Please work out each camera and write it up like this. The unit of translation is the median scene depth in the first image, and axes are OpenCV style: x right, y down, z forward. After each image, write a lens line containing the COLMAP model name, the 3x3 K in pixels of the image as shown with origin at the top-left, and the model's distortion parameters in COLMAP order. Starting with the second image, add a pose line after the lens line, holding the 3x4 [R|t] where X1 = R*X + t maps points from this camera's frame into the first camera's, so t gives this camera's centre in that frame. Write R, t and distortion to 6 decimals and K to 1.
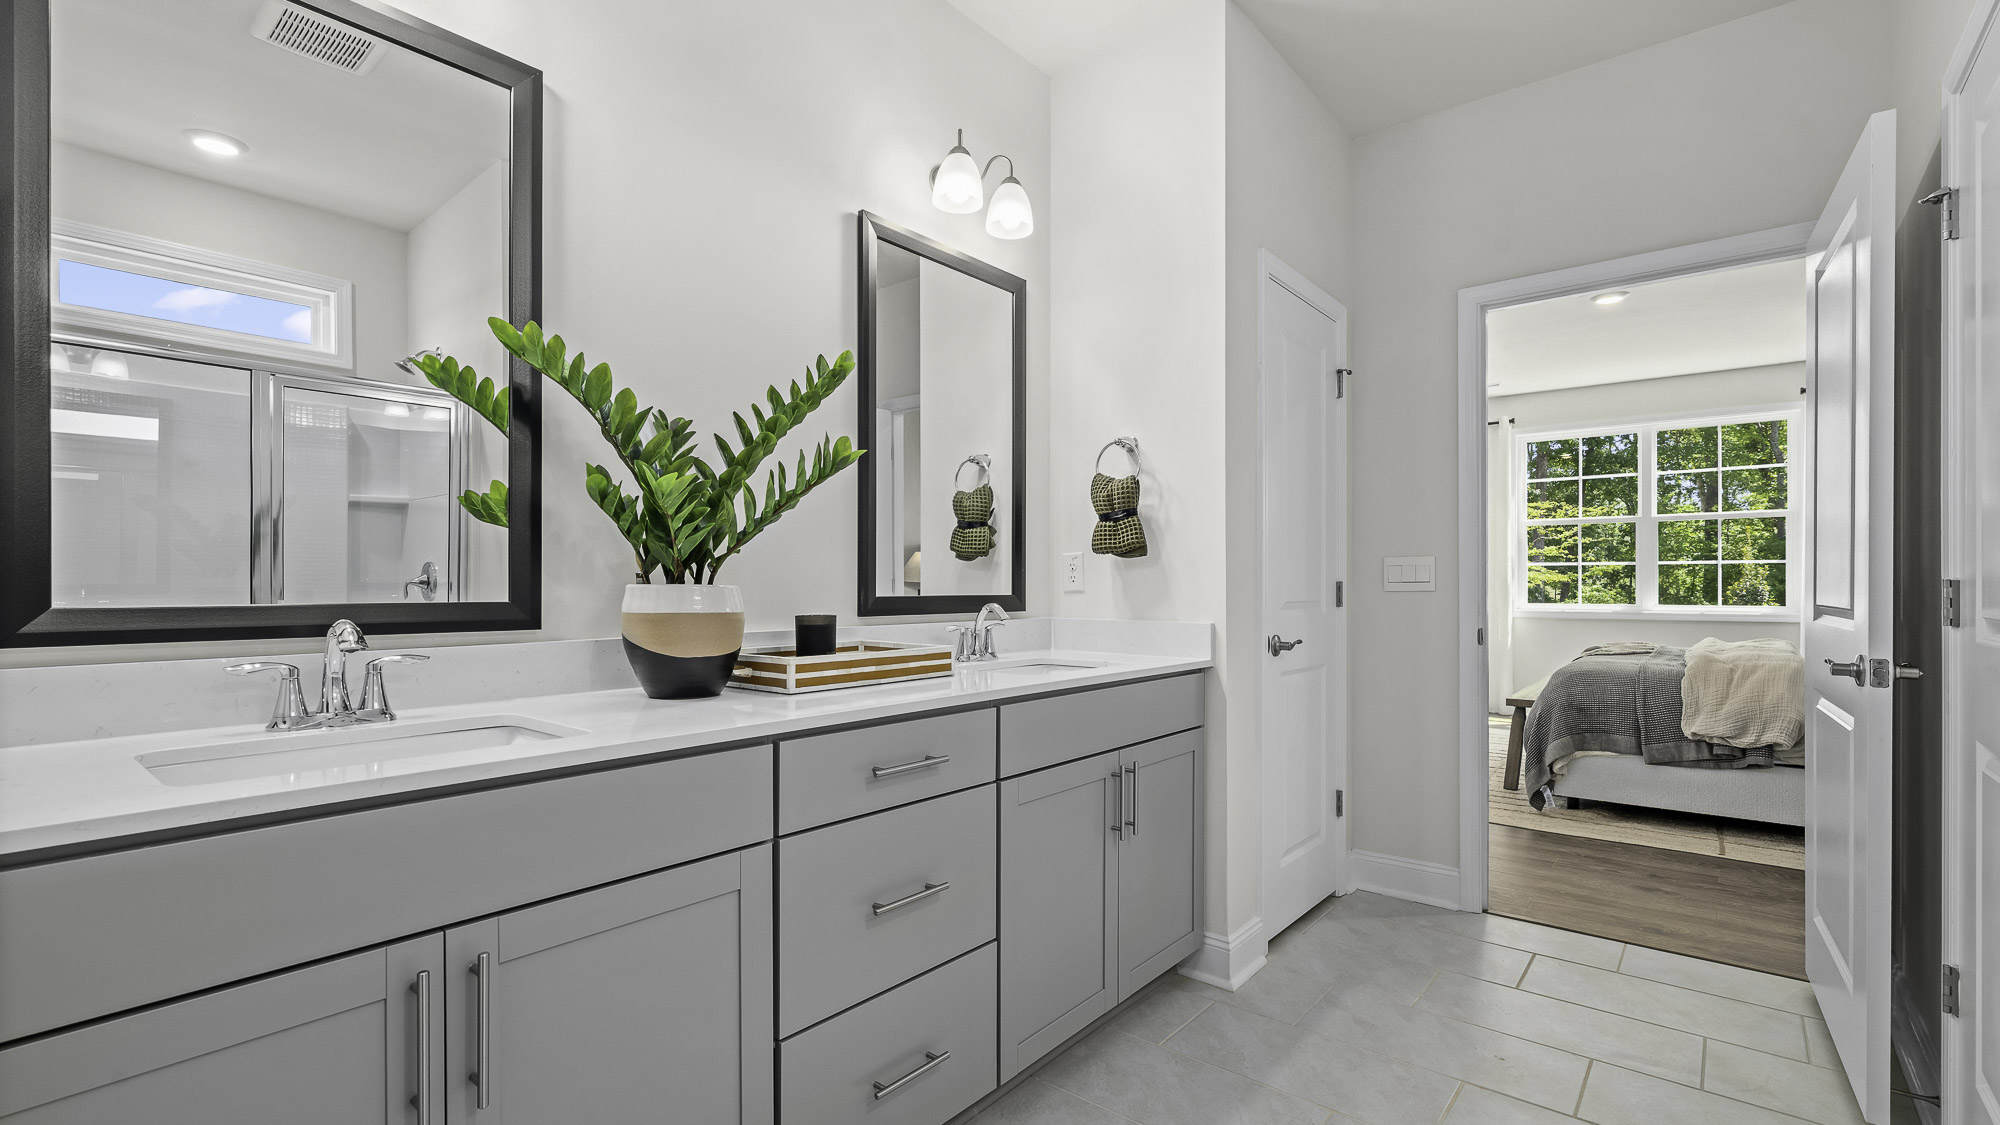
lens RADIAL K [[879.3, 0, 1006.7], [0, 879.3, 594.6], [0, 0, 1]] dist [0.004691, -0.001636]
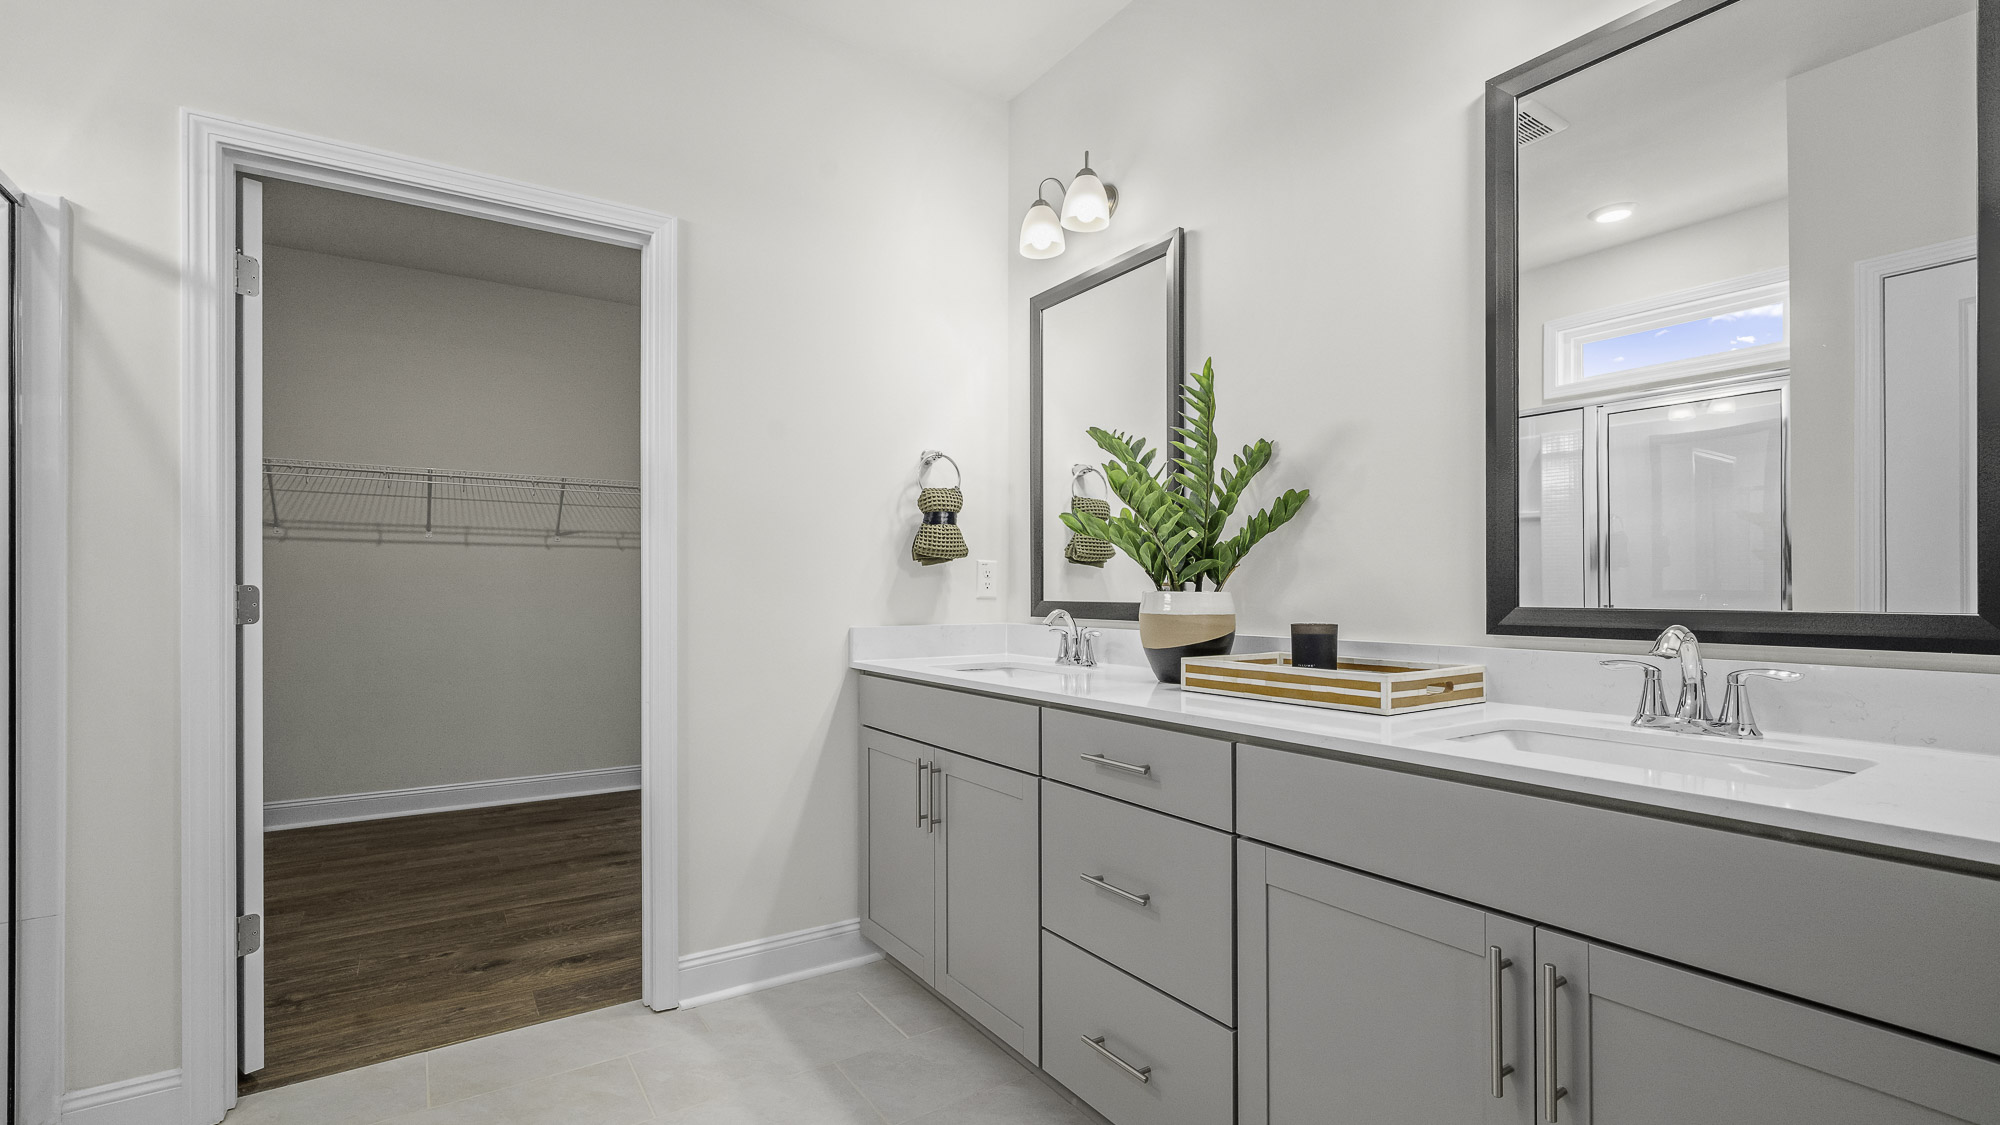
lens RADIAL K [[879.3, 0, 988.4], [0, 879.3, 579.3], [0, 0, 1]] dist [0.004691, -0.001636]
pose [[-0.300898, -0.014263, -0.953550, 0.722616], [-0.008352, 0.999889, -0.012321, -0.008786], [0.953620, 0.004256, -0.300984, 0.891956]]
